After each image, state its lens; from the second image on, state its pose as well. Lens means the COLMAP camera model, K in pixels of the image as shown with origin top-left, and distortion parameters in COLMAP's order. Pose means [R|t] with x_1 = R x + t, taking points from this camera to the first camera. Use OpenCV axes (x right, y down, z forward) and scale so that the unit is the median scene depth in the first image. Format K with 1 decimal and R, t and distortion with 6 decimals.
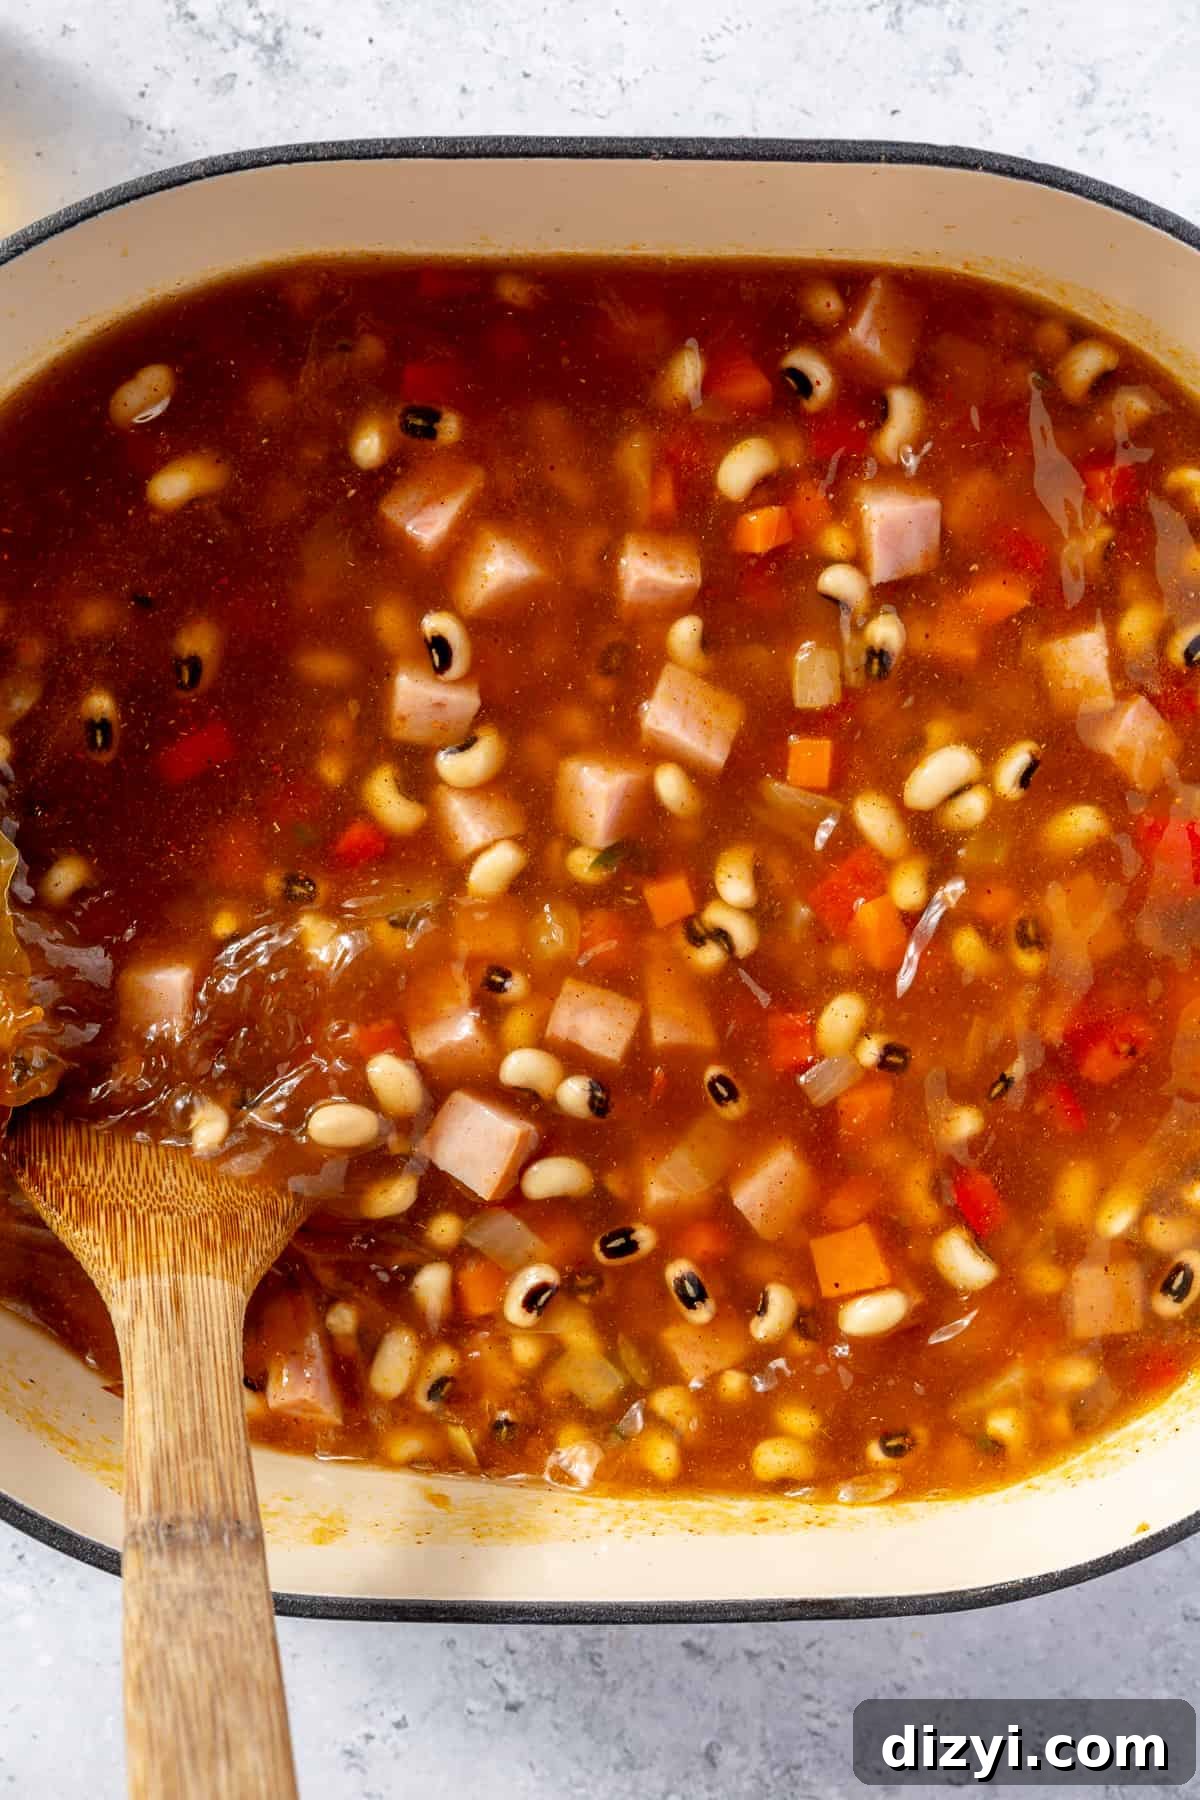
lens RADIAL K [[2736.5, 0, 590.6], [0, 2736.5, 889.5], [0, 0, 1]] dist [-0.001853, 0.000000]
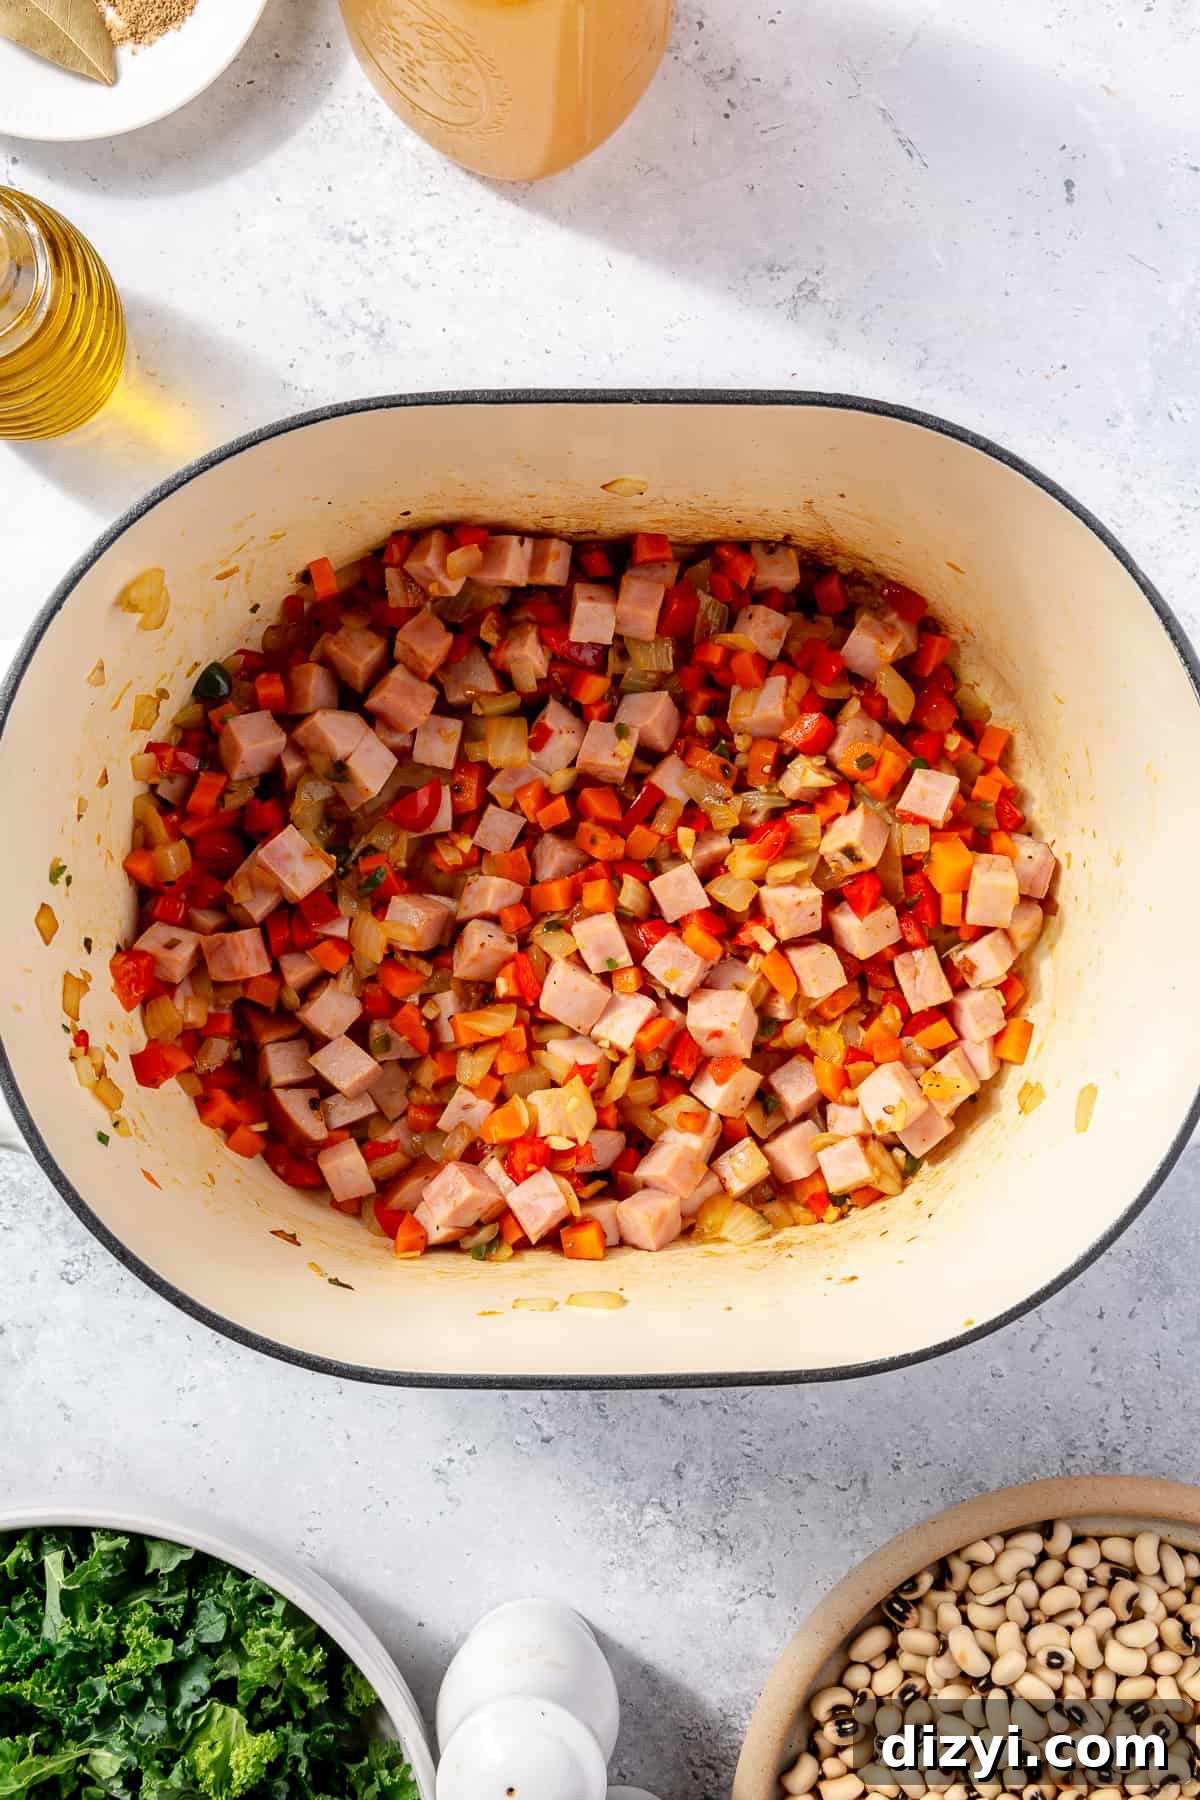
lens RADIAL K [[2736.5, 0, 628.0], [0, 2736.5, 907.0], [0, 0, 1]] dist [-0.001853, 0.000000]
pose [[0.999882, -0.006958, 0.013688, -0.002199], [0.007020, 0.999965, -0.004449, 0.013426], [-0.013656, 0.004544, 0.999896, -0.498969]]
